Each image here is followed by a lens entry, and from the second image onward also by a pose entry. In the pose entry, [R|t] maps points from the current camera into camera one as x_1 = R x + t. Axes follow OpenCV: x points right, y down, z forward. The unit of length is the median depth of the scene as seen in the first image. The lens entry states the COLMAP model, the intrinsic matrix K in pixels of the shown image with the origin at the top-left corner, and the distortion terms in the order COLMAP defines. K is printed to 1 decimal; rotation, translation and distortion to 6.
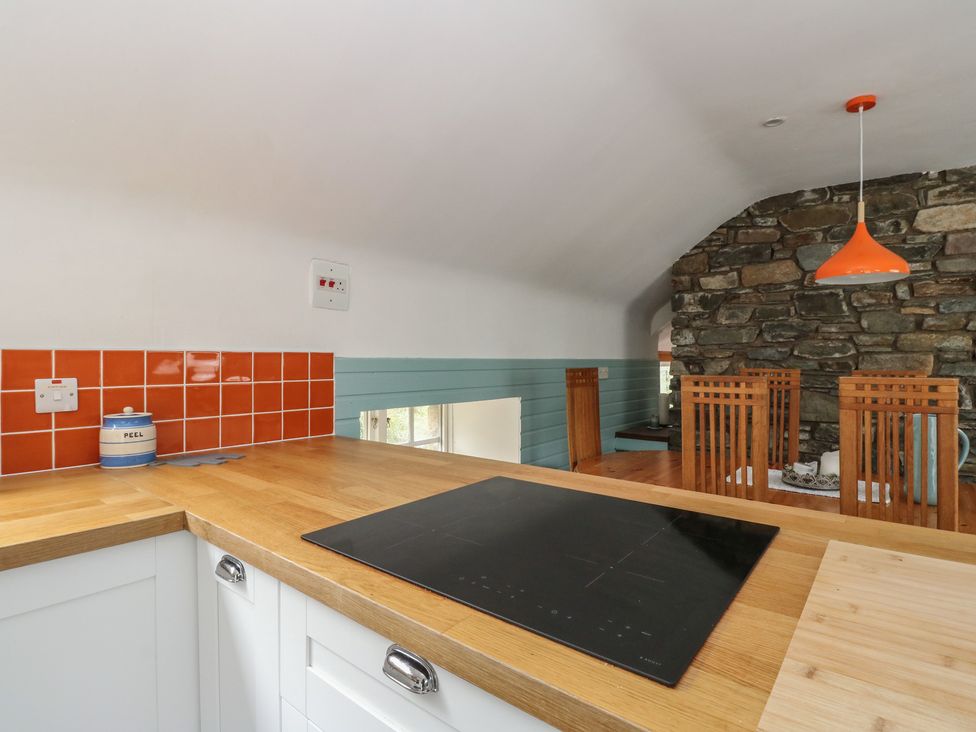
lens RADIAL K [[511.1, 0, 486.0], [0, 511.1, 362.1], [0, 0, 1]] dist [-0.001033, -0.013450]
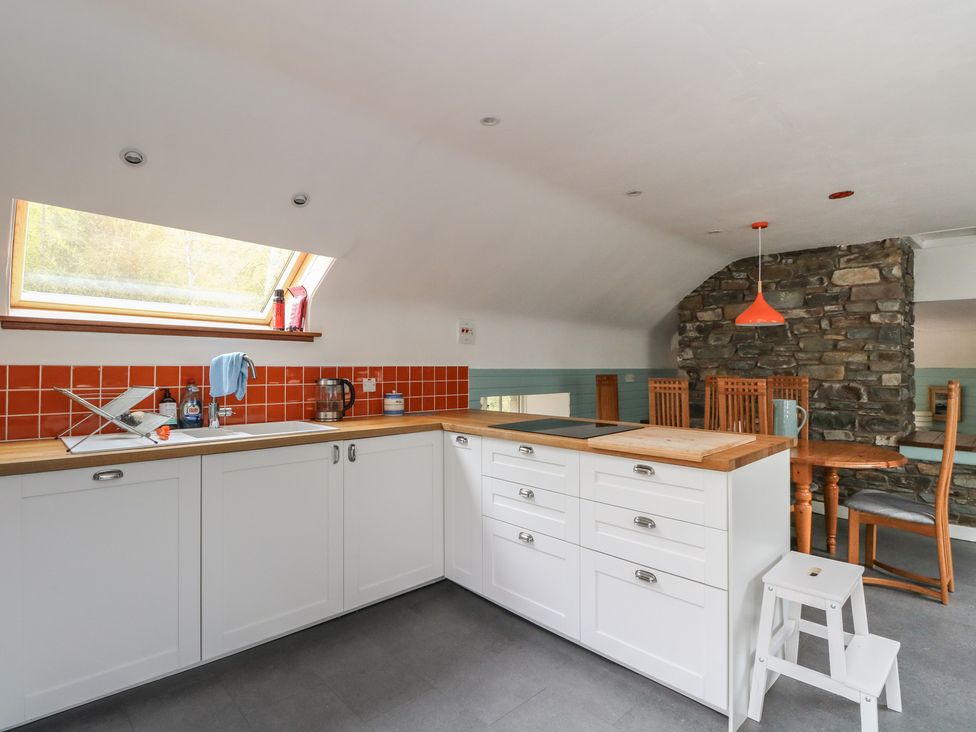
lens RADIAL K [[511.1, 0, 485.5], [0, 511.1, 364.1], [0, 0, 1]] dist [-0.001033, -0.013450]
pose [[0.992217, -0.001570, -0.124507, 0.007221], [0.000115, 0.999932, -0.011693, -0.003070], [0.124517, 0.011587, 0.992150, -0.676178]]
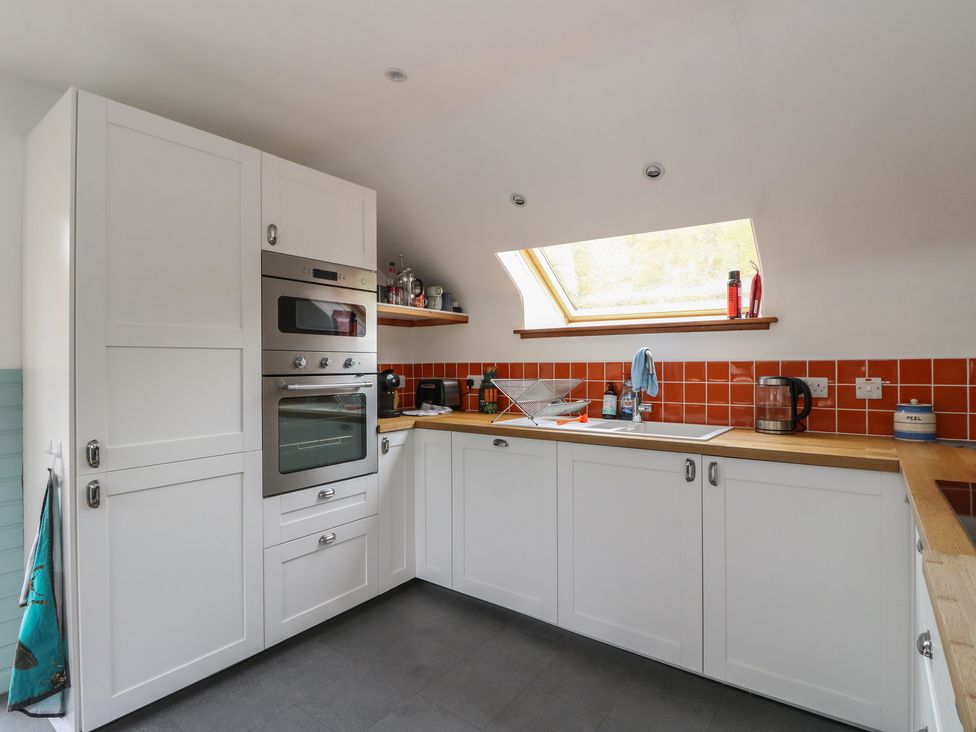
lens RADIAL K [[511.1, 0, 489.4], [0, 511.1, 362.0], [0, 0, 1]] dist [-0.001033, -0.013450]
pose [[0.044994, -0.006273, -0.998968, 0.343068], [0.002110, 0.999979, -0.006184, -0.004570], [0.998985, -0.001829, 0.045006, -0.128910]]
